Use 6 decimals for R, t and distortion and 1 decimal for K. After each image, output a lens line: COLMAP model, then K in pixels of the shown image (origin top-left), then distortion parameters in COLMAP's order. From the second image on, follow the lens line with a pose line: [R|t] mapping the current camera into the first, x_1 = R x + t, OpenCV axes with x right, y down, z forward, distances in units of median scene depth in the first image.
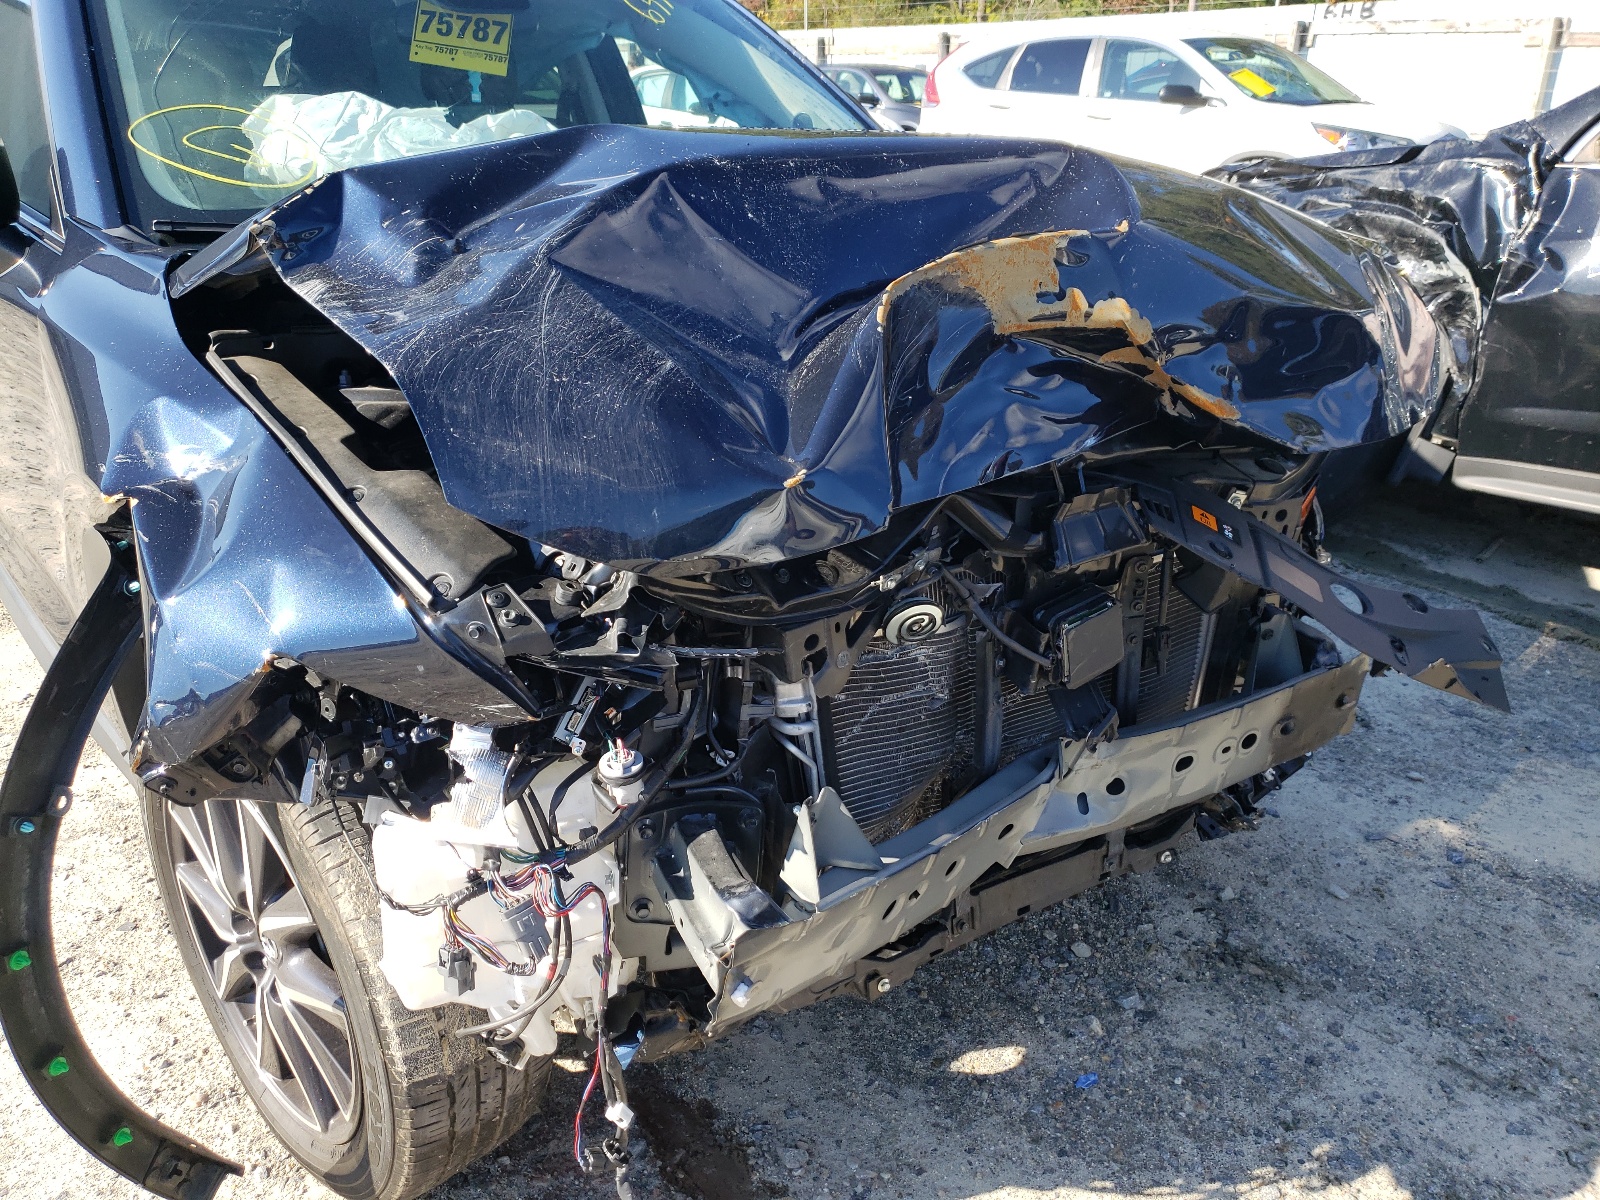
lens RADIAL K [[1229.1, 0, 803.2], [0, 1229.1, 597.7], [0, 0, 1]] dist [0.024713, -0.002954]
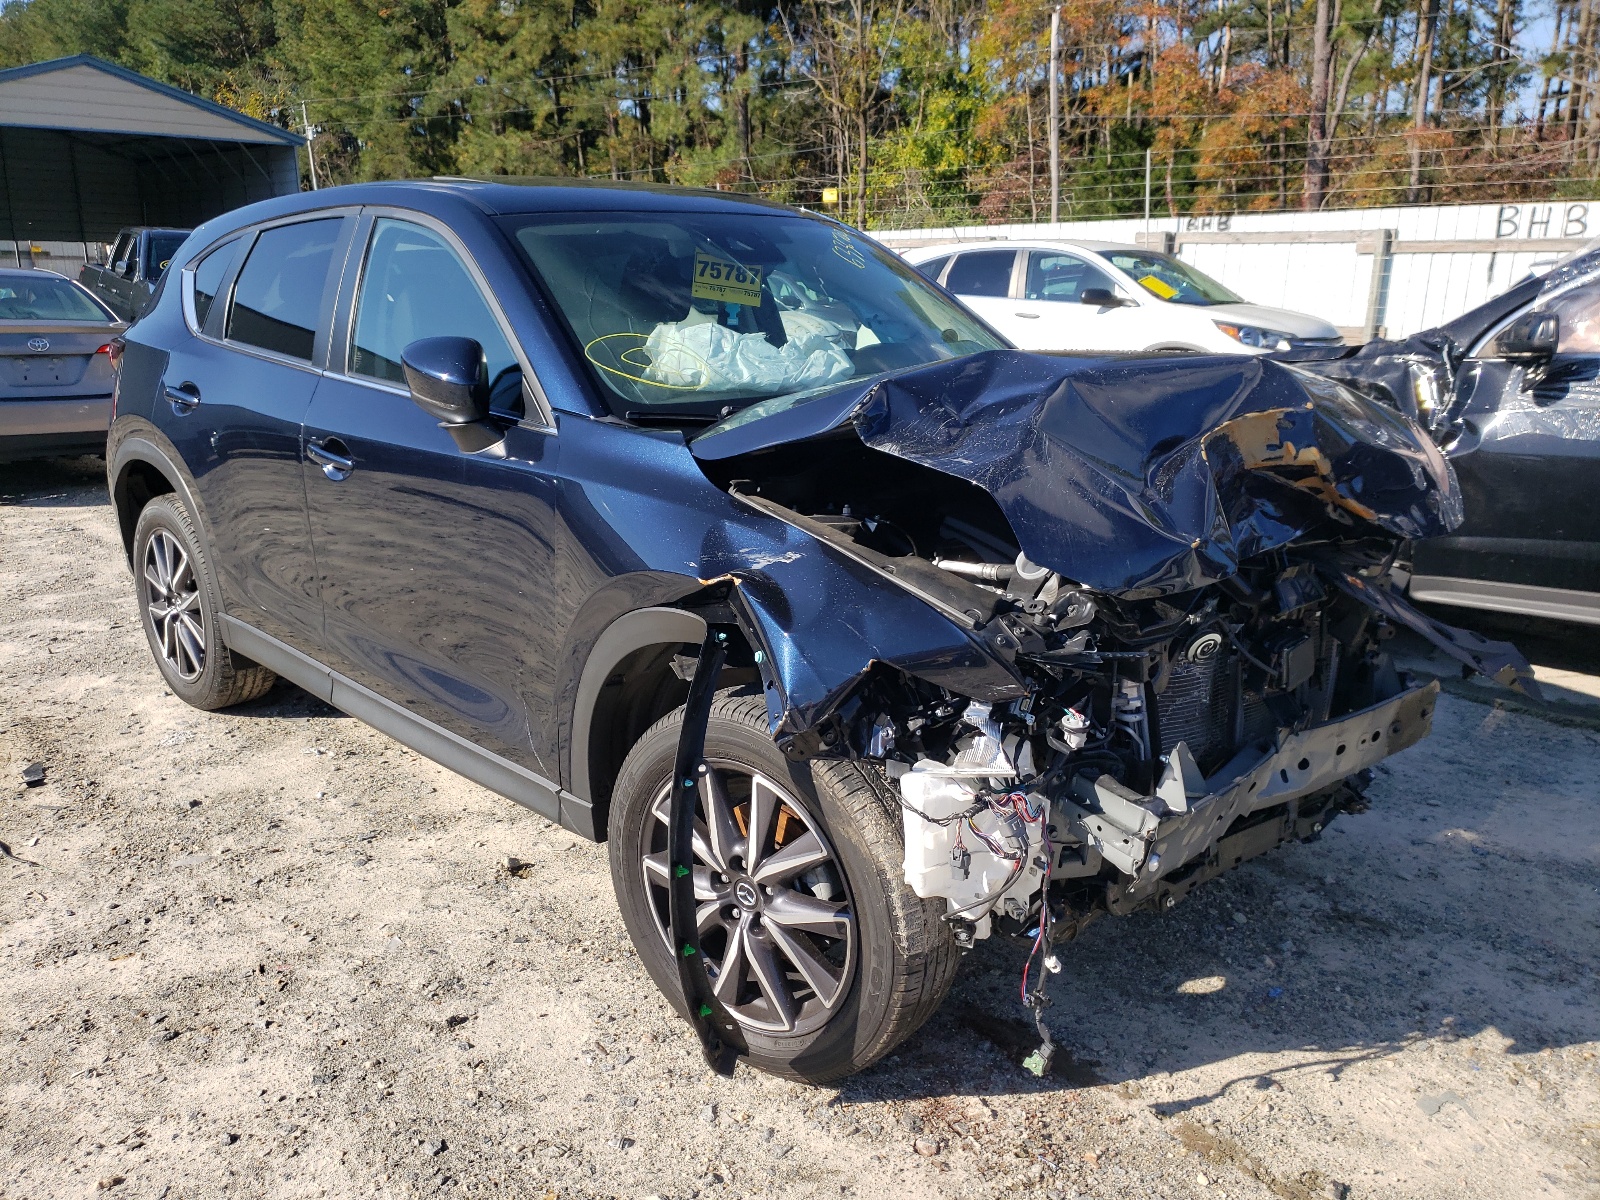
lens RADIAL K [[1229.1, 0, 798.3], [0, 1229.1, 604.8], [0, 0, 1]] dist [0.024713, -0.002954]
pose [[0.995493, -0.025425, 0.091362, -0.418001], [0.037455, 0.990479, -0.132468, 0.115158], [-0.087125, 0.135293, 0.986968, -0.394515]]
